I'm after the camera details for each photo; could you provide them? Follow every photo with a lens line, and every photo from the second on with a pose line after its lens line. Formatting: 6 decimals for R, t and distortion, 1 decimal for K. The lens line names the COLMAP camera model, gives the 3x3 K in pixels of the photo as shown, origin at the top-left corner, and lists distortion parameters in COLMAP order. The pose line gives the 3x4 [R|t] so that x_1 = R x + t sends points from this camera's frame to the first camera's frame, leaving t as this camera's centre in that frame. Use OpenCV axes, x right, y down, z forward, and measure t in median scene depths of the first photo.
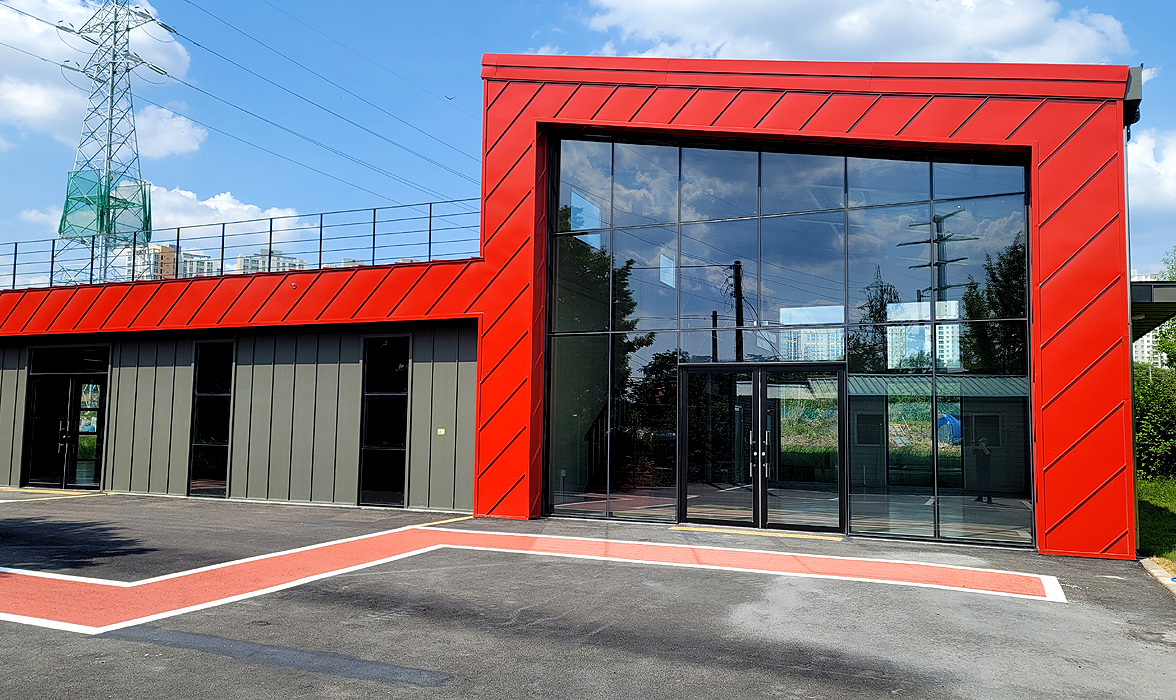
lens RADIAL K [[883.1, 0, 588.0], [0, 883.1, 350.0], [0, 0, 1]] dist [0.041812, -0.002567]
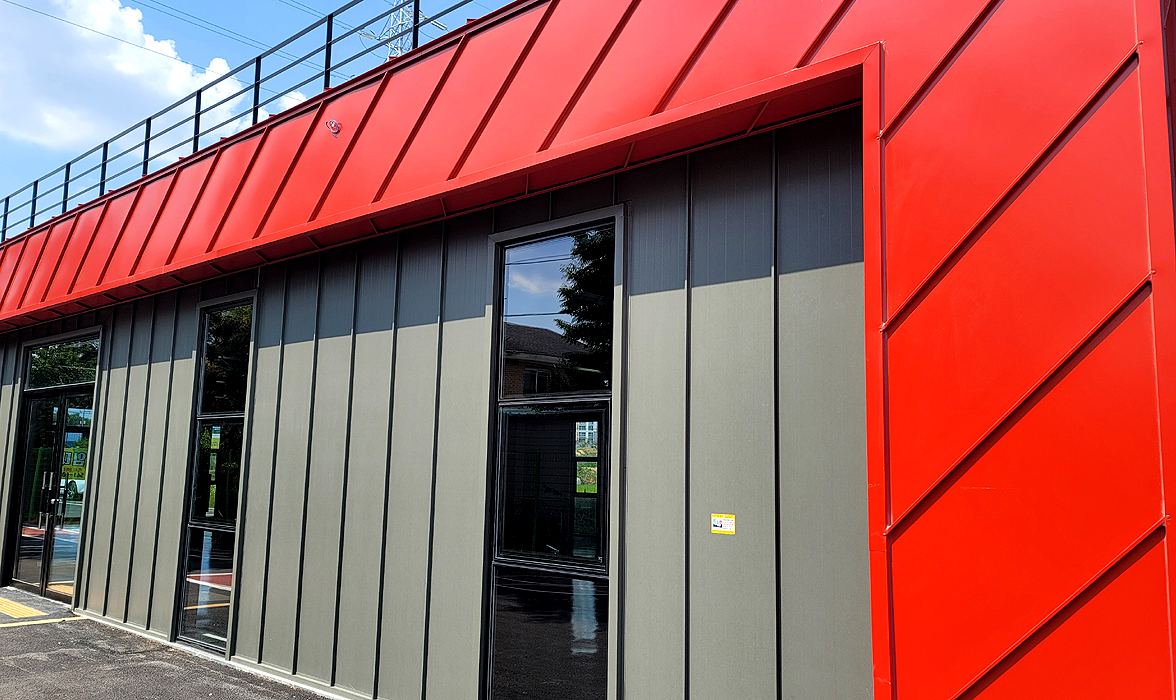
lens RADIAL K [[883.1, 0, 588.0], [0, 883.1, 350.0], [0, 0, 1]] dist [0.041812, -0.002567]
pose [[0.952365, -0.035762, -0.302858, -0.118164], [0.019718, 0.998243, -0.055870, 0.051774], [0.304324, 0.047237, 0.951397, 0.707278]]
